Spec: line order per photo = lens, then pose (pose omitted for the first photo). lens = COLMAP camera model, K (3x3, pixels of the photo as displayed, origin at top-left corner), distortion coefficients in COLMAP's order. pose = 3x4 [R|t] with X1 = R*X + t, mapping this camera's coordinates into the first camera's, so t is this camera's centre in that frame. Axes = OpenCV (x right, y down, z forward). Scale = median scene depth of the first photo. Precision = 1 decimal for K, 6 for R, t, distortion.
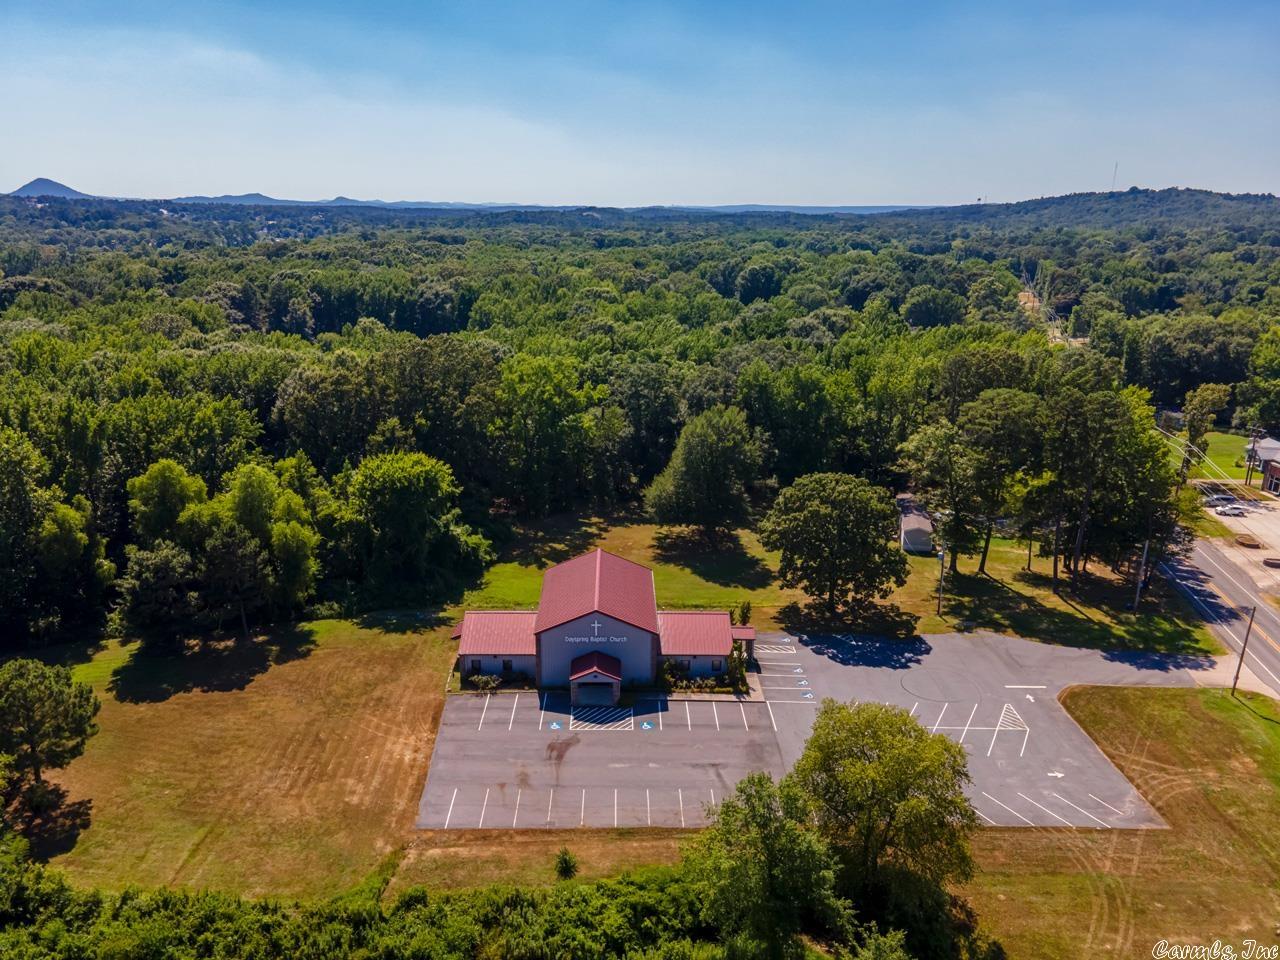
lens RADIAL K [[932.7, 0, 627.2], [0, 932.7, 473.1], [0, 0, 1]] dist [0.032550, 0.020287]
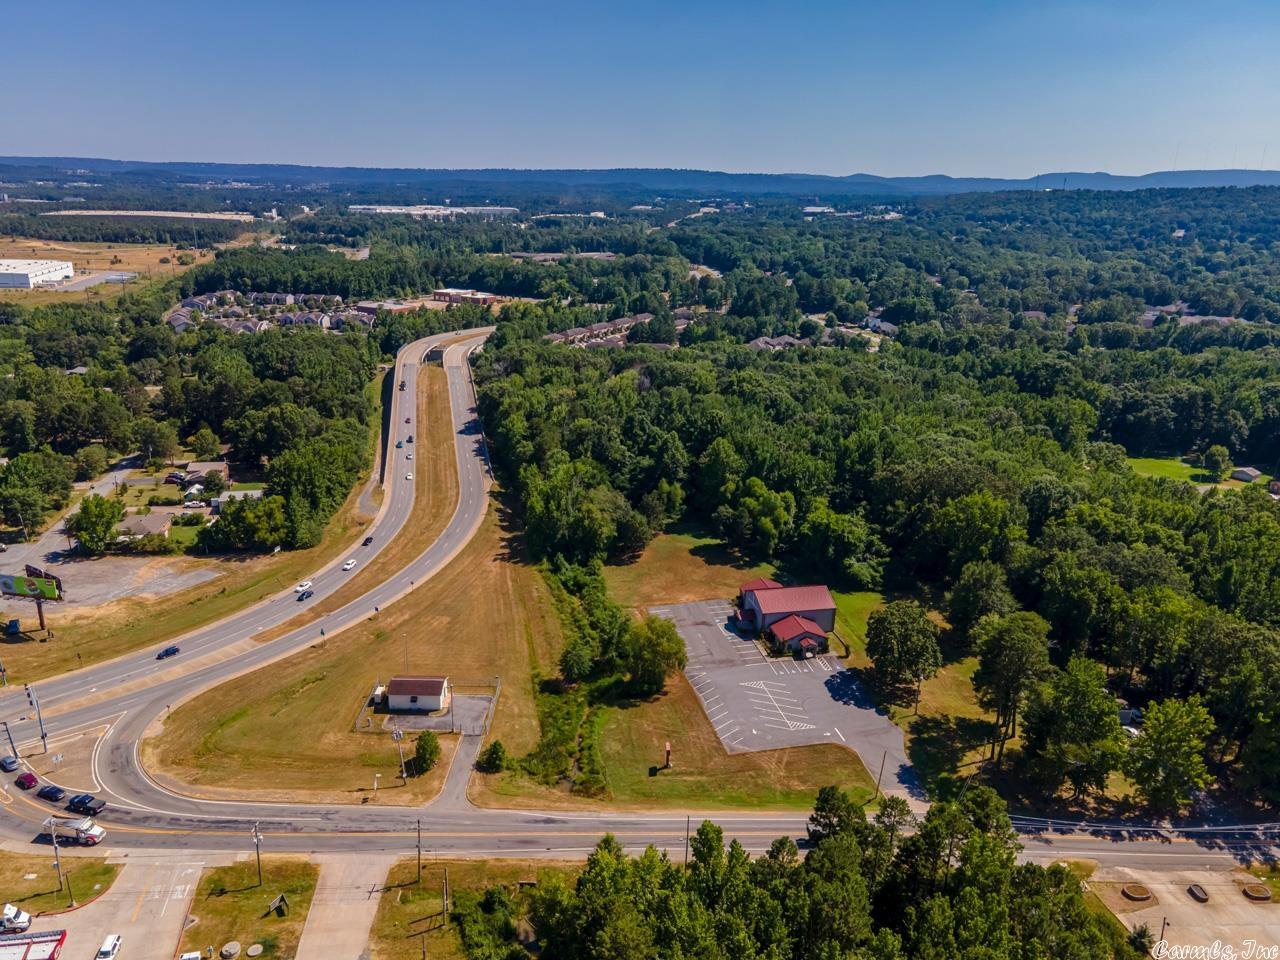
lens RADIAL K [[932.7, 0, 632.7], [0, 932.7, 478.8], [0, 0, 1]] dist [0.032550, 0.020287]
pose [[0.209425, 0.295720, -0.932036, 1.673445], [-0.285210, 0.930199, 0.231052, -0.472016], [0.935306, 0.217438, 0.279150, 0.021081]]
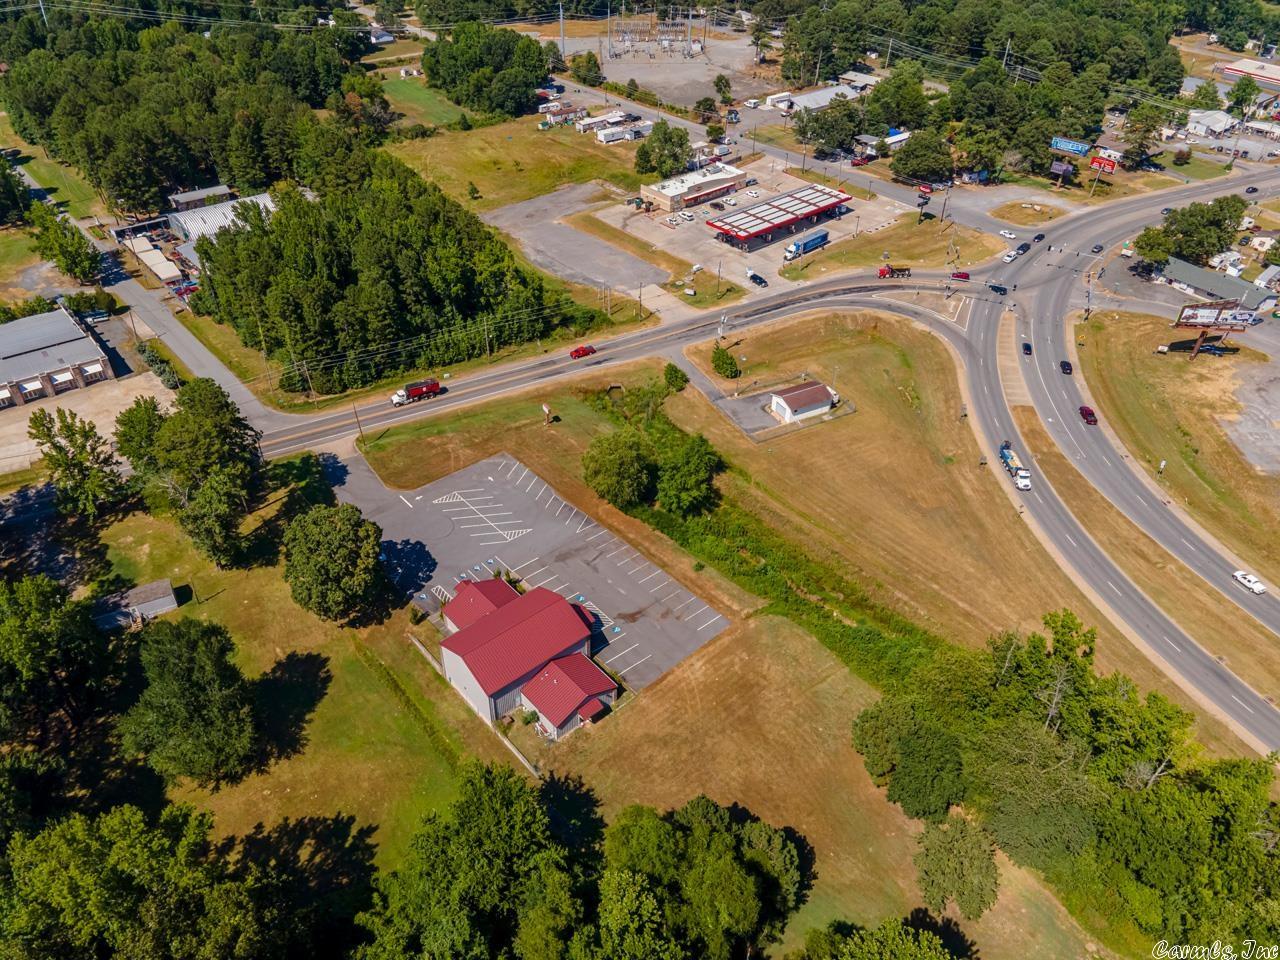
lens RADIAL K [[932.7, 0, 630.9], [0, 932.7, 481.5], [0, 0, 1]] dist [0.032550, 0.020287]
pose [[-0.645211, -0.477150, 0.596683, -0.755263], [0.192306, 0.654421, 0.731267, -0.865747], [-0.739406, 0.586567, -0.330481, 1.112111]]
